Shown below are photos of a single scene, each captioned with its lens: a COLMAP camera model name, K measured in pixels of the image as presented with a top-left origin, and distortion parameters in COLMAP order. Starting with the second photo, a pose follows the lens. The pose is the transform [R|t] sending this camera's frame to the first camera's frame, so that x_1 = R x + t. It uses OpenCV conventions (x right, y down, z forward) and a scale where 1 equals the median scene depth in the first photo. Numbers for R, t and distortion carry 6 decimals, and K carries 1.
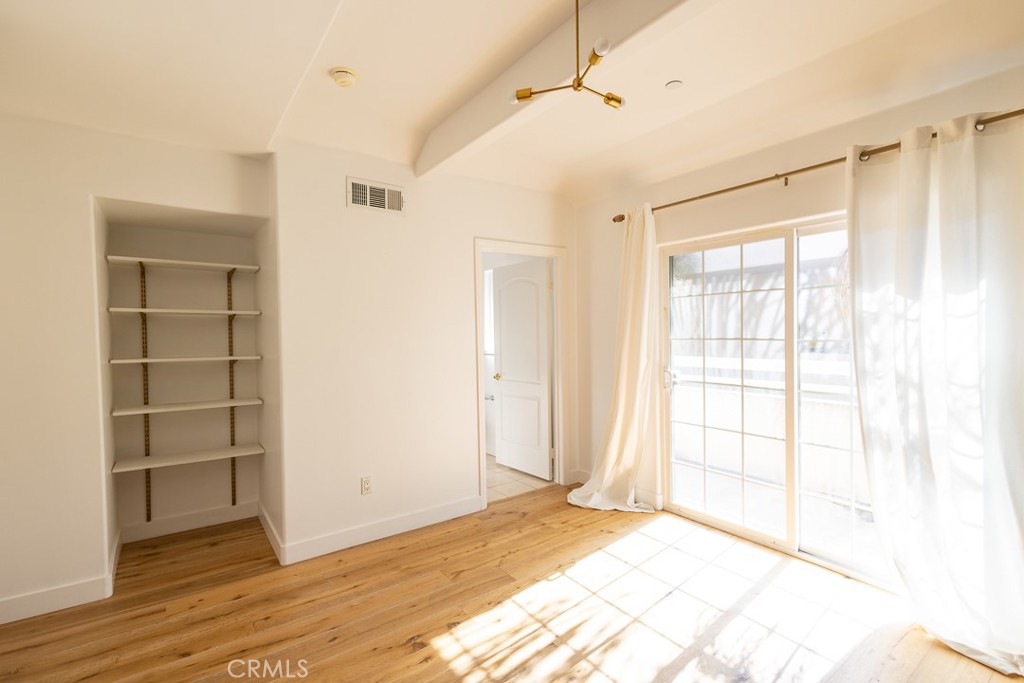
lens RADIAL K [[467.0, 0, 513.5], [0, 467.0, 335.5], [0, 0, 1]] dist [0.004220, -0.001350]
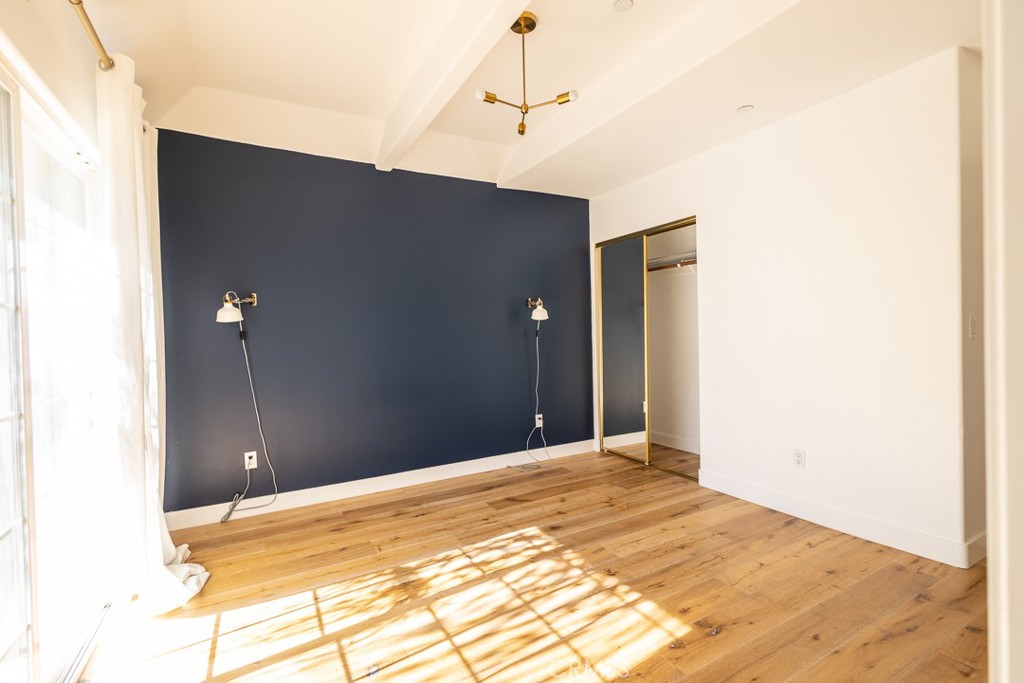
lens RADIAL K [[467.0, 0, 512.1], [0, 467.0, 340.5], [0, 0, 1]] dist [0.004220, -0.001350]
pose [[-0.991826, 0.037537, 0.121955, 0.033886], [0.041641, 0.998643, 0.031279, 0.068944], [-0.120615, 0.036102, -0.992043, 1.899977]]
